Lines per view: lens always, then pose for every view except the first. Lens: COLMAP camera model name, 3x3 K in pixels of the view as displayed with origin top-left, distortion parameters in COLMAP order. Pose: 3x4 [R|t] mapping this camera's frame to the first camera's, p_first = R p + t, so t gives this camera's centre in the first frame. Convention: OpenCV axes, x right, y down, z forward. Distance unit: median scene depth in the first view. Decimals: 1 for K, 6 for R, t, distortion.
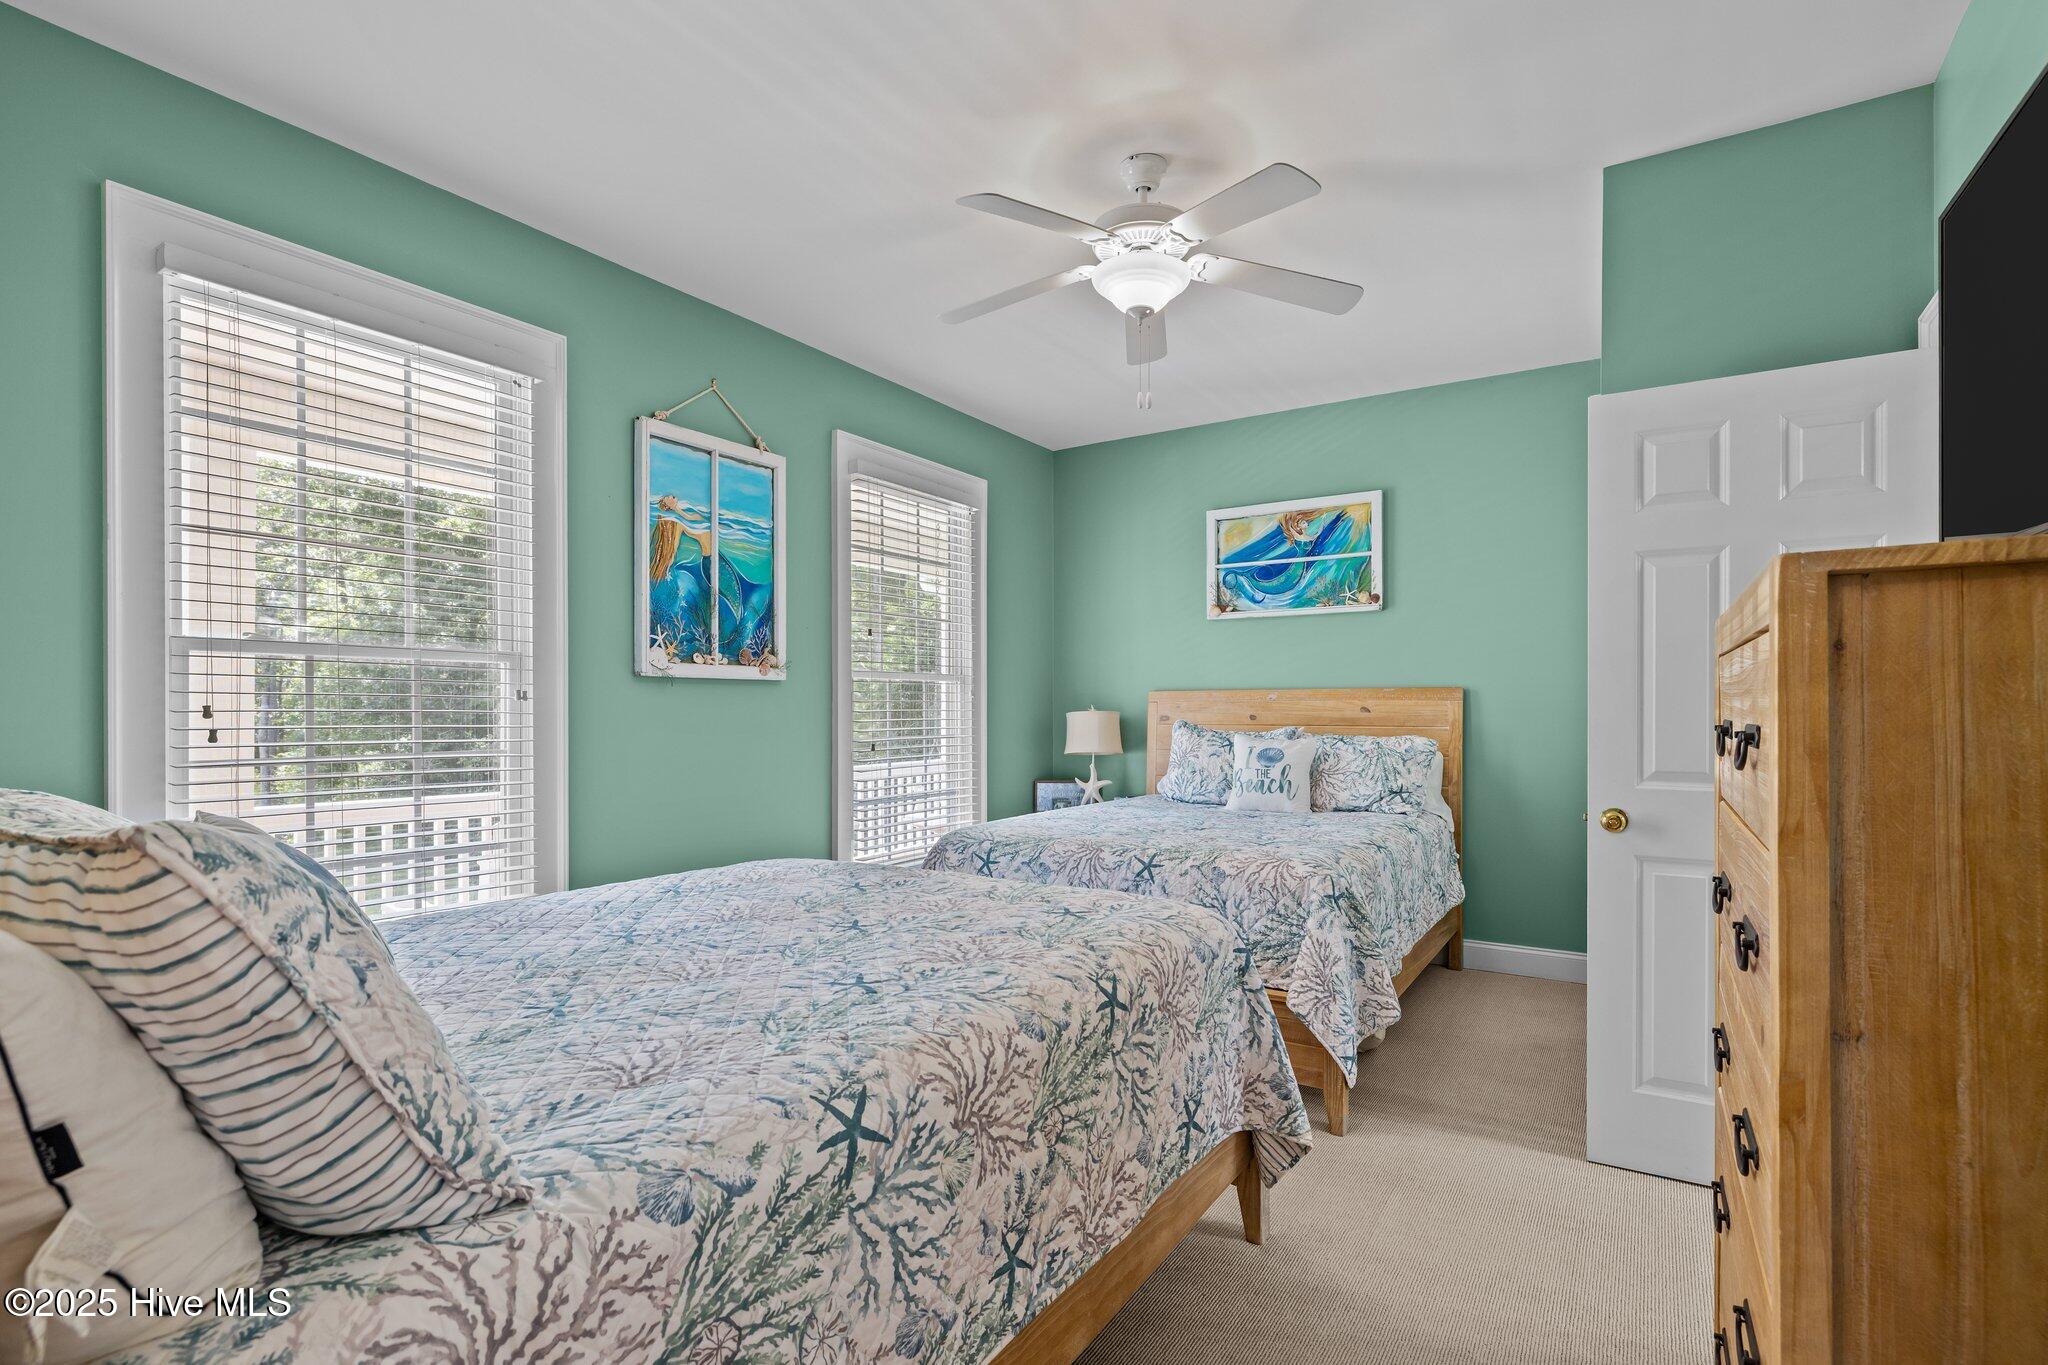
lens RADIAL K [[967.3, 0, 1009.4], [0, 967.3, 695.9], [0, 0, 1]] dist [-0.001366, -0.000162]
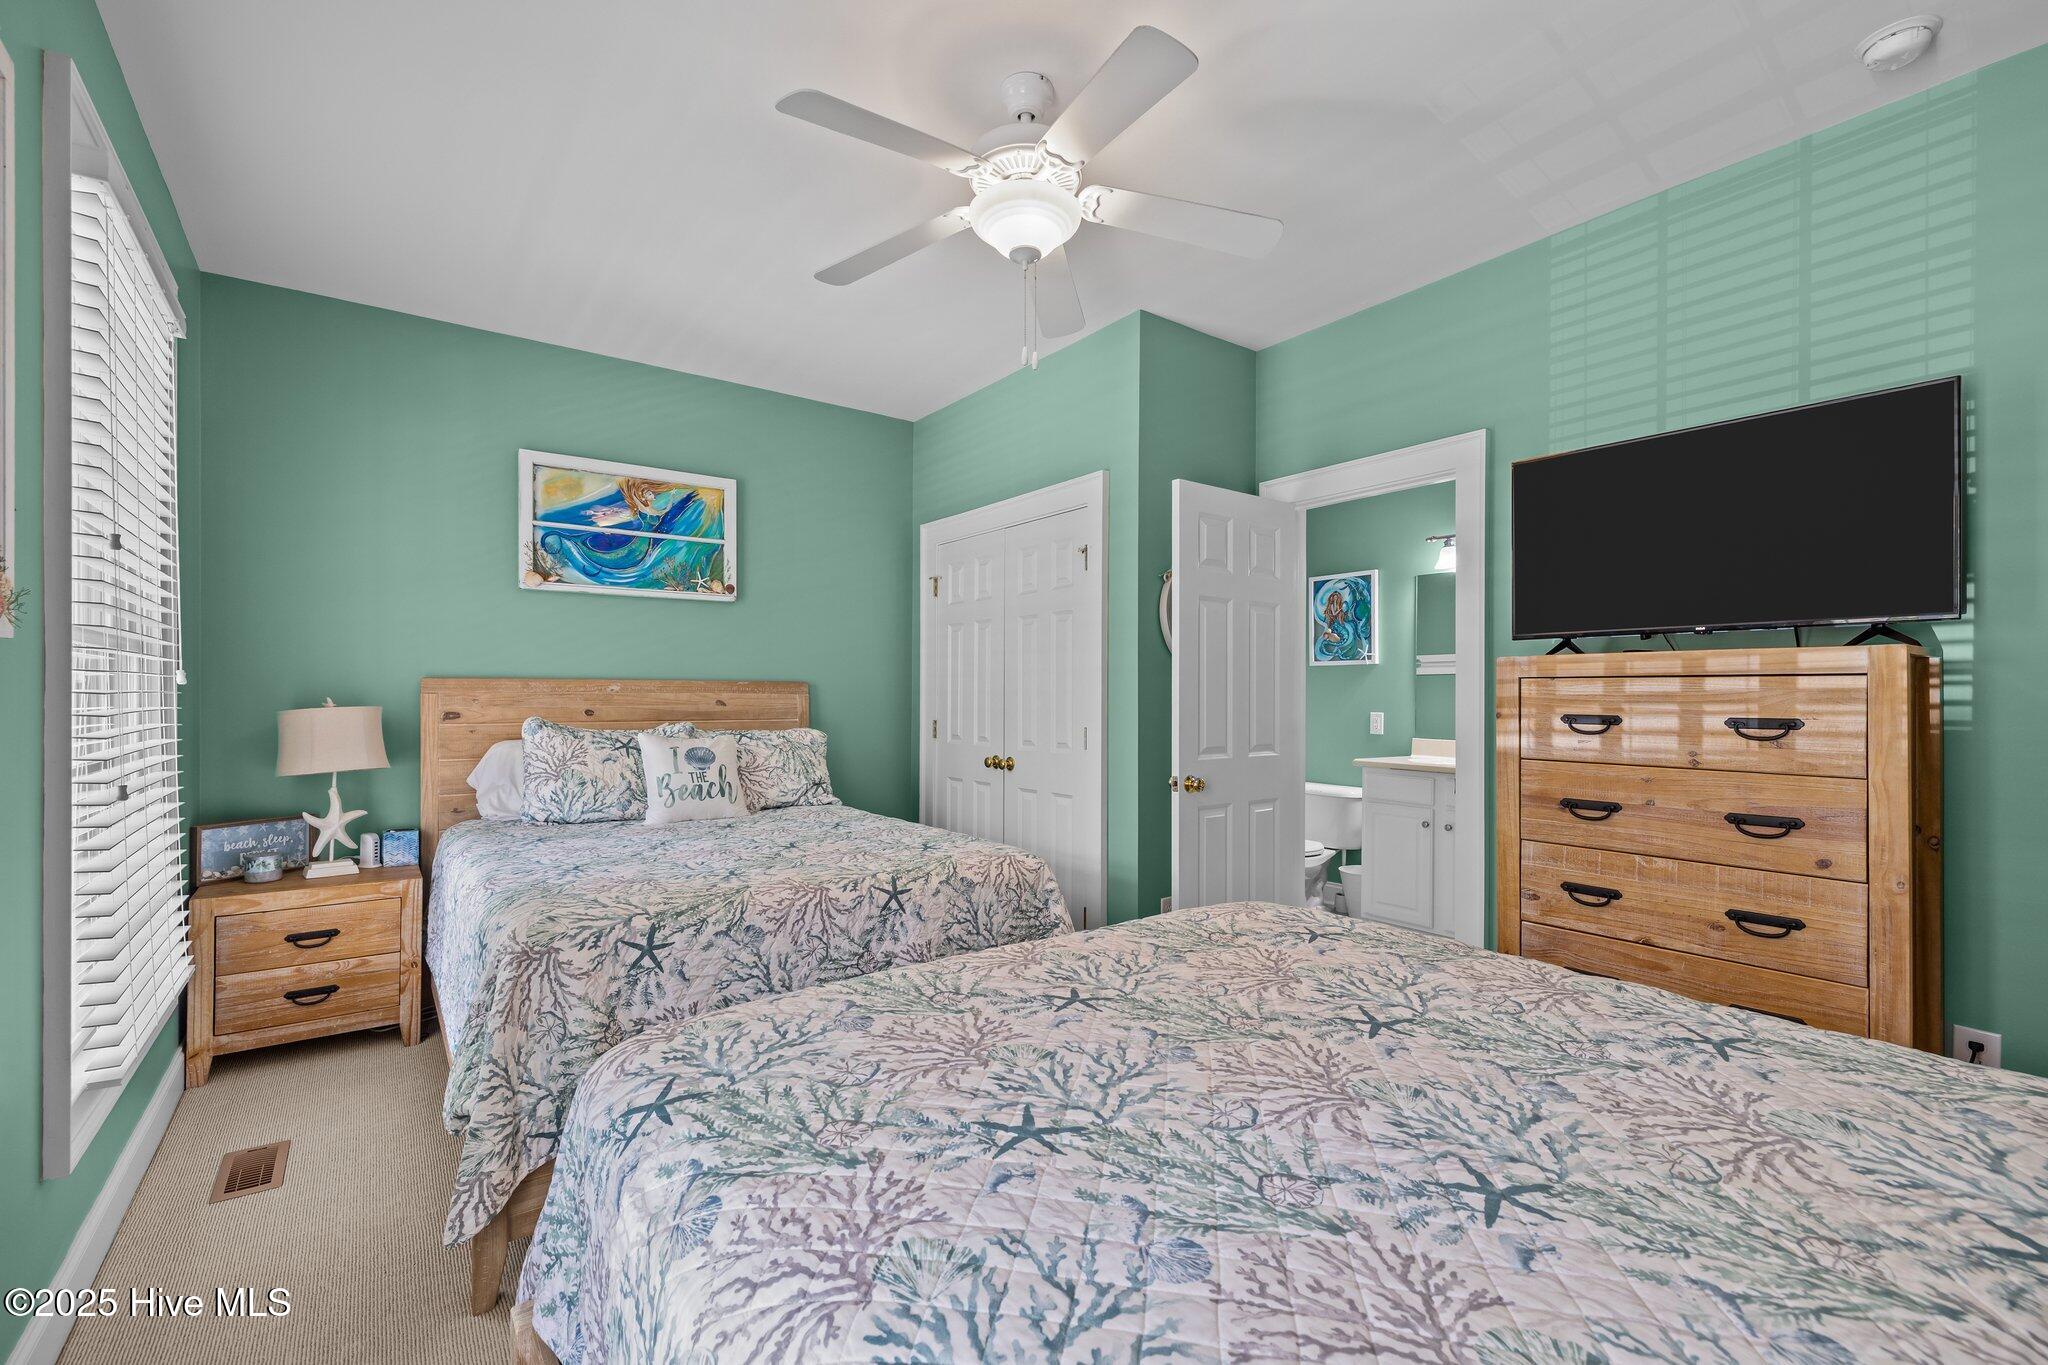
lens RADIAL K [[878.0, 0, 1024.0], [0, 878.0, 689.8], [0, 0, 1]] dist [-0.002289, -0.000251]
pose [[0.353409, 0.006653, 0.935445, -0.337684], [-0.014539, 0.999893, -0.001618, -0.001761], [-0.935356, -0.013028, 0.353468, 0.395782]]
